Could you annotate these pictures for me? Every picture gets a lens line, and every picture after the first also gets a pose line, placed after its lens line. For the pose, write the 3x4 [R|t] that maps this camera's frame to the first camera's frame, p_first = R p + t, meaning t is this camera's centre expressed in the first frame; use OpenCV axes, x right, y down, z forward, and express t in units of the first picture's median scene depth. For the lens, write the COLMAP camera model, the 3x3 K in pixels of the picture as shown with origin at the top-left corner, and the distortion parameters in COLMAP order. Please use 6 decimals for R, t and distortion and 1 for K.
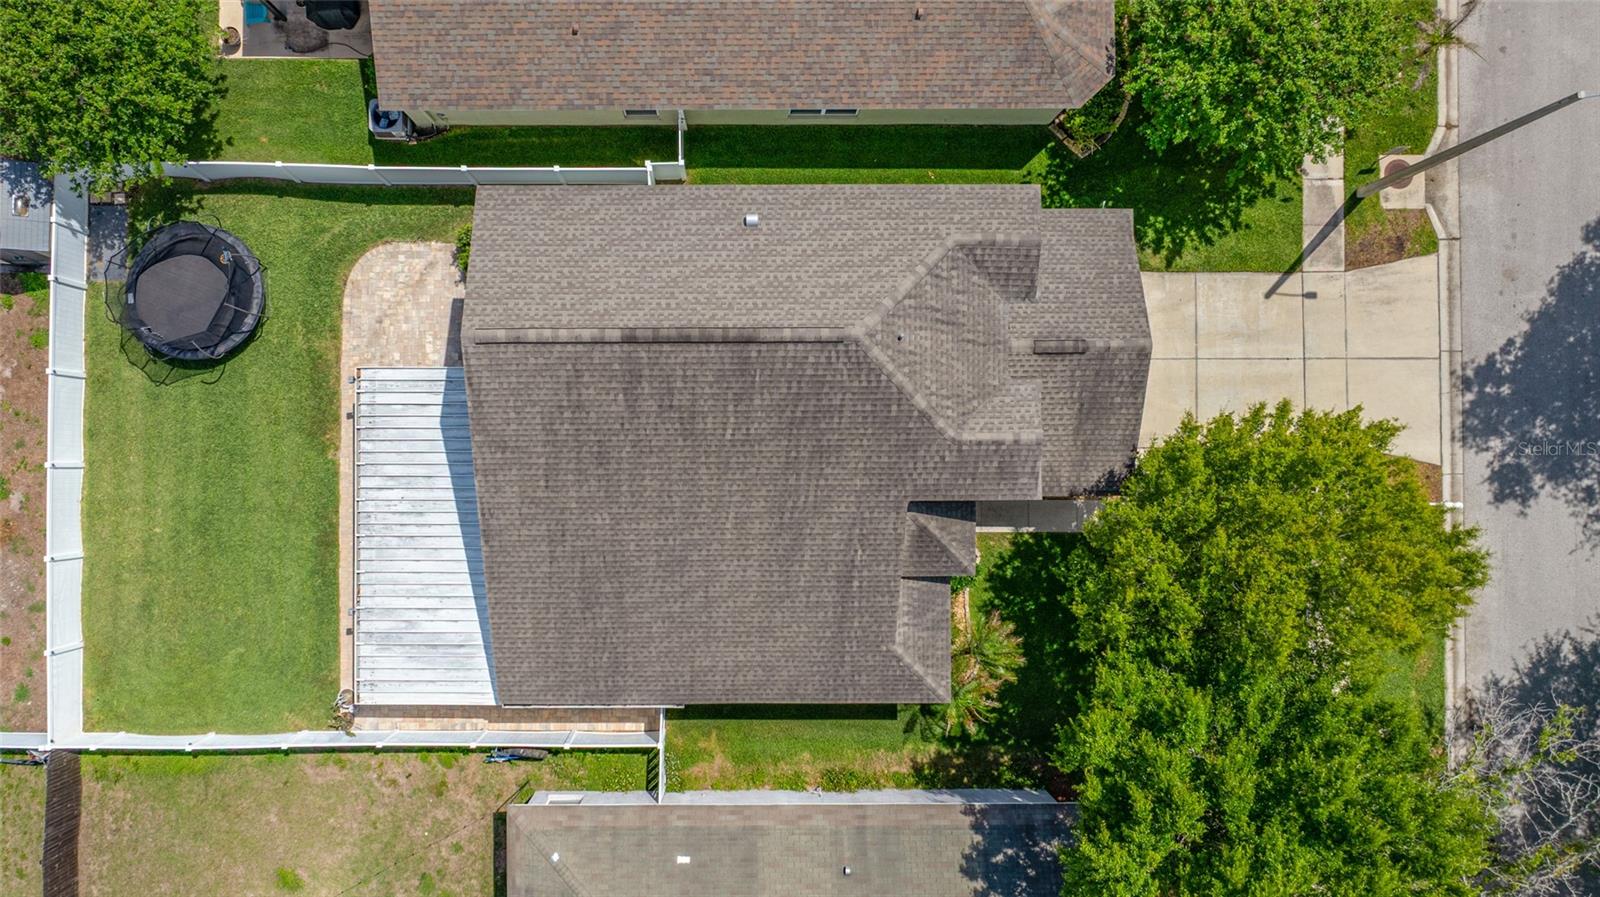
lens RADIAL K [[1272.2, 0, 800.5], [0, 1272.2, 432.2], [0, 0, 1]] dist [-0.041612, -0.000819]
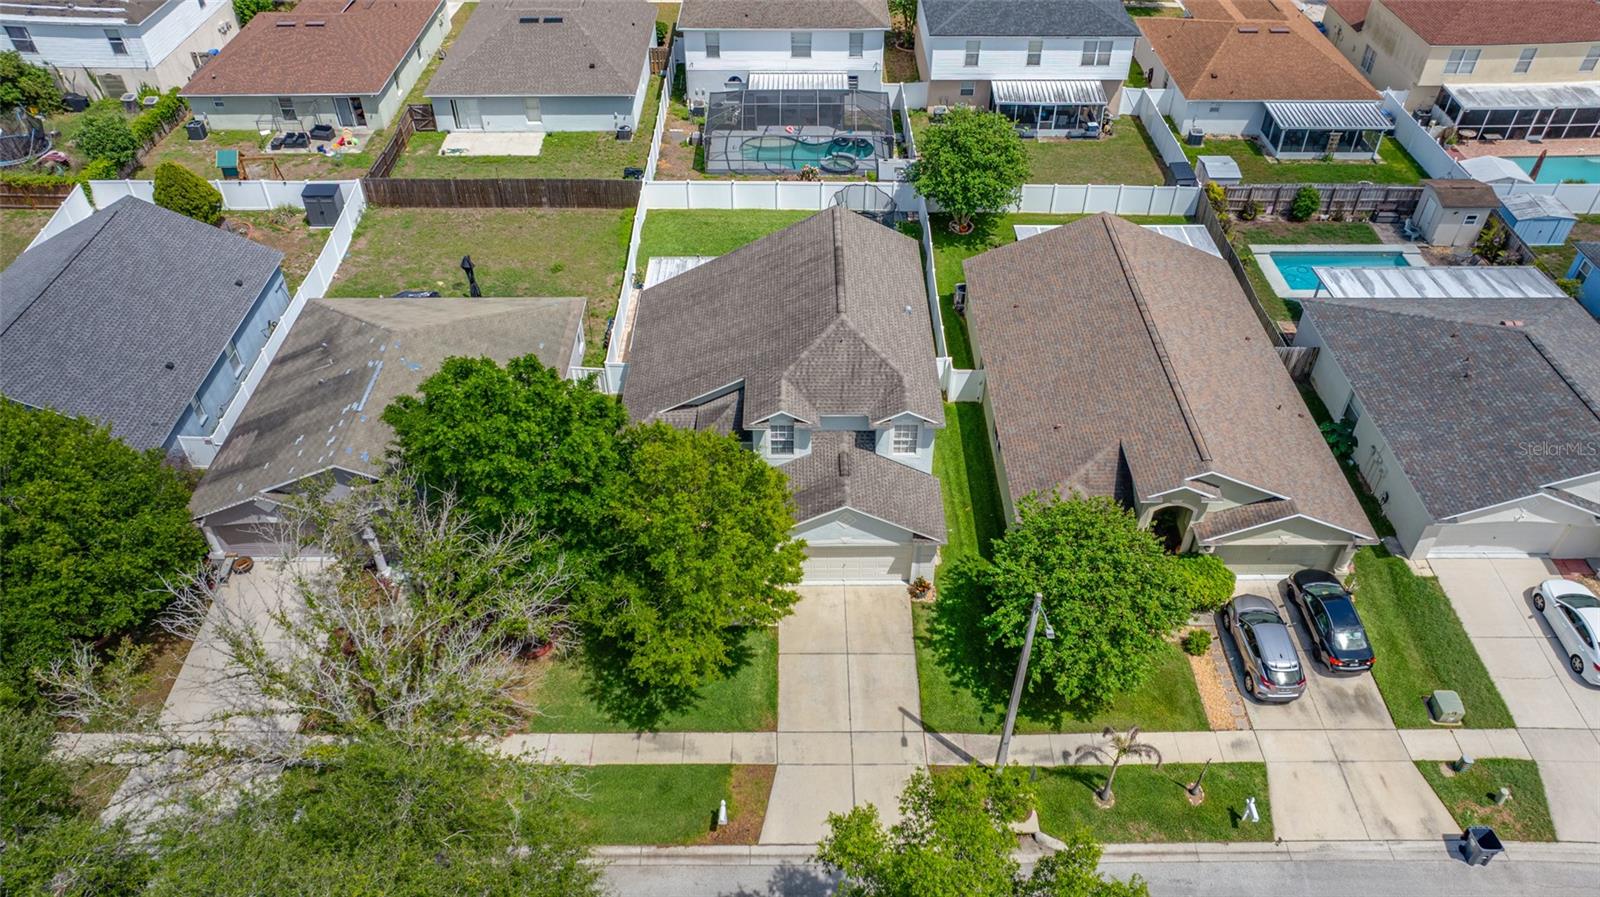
lens RADIAL K [[1132.6, 0, 796.8], [0, 1132.6, 443.7], [0, 0, 1]] dist [-0.020355, 0.004307]
pose [[0.000644, 0.645664, -0.763621, 1.063588], [-0.999872, 0.012624, 0.009831, -0.021740], [0.015987, 0.763517, 0.645590, 0.100153]]
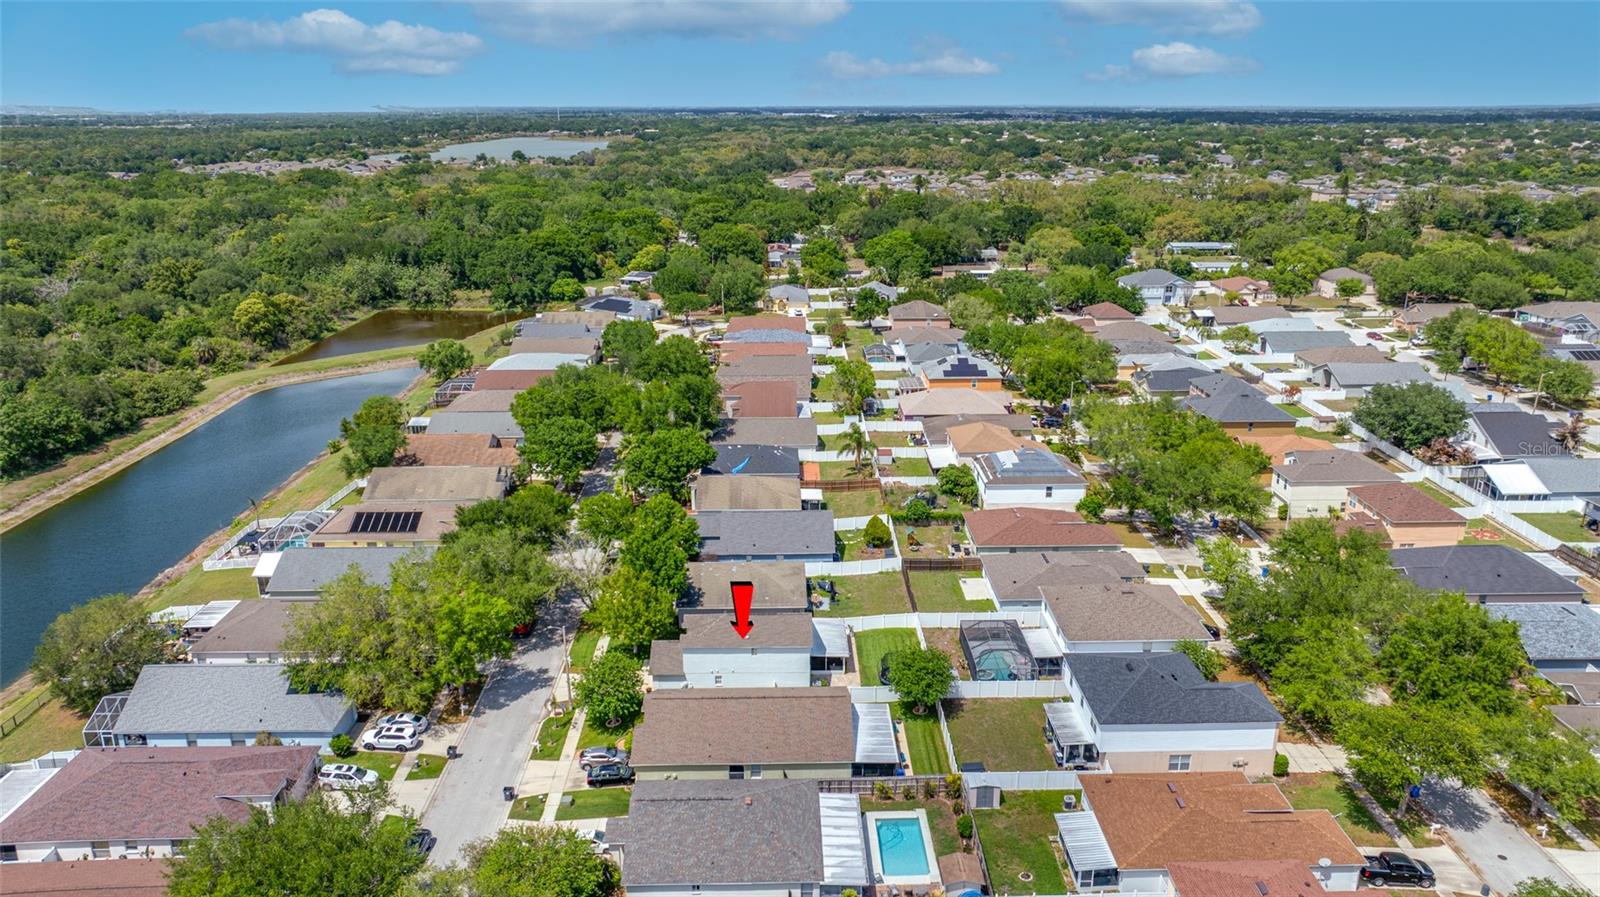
lens RADIAL K [[1132.6, 0, 796.8], [0, 1132.6, 443.7], [0, 0, 1]] dist [-0.020355, 0.004307]
pose [[-0.999965, 0.002484, -0.007943, -0.149395], [-0.008319, -0.270048, 0.962811, -3.042751], [0.000246, 0.962844, 0.270059, -0.548317]]
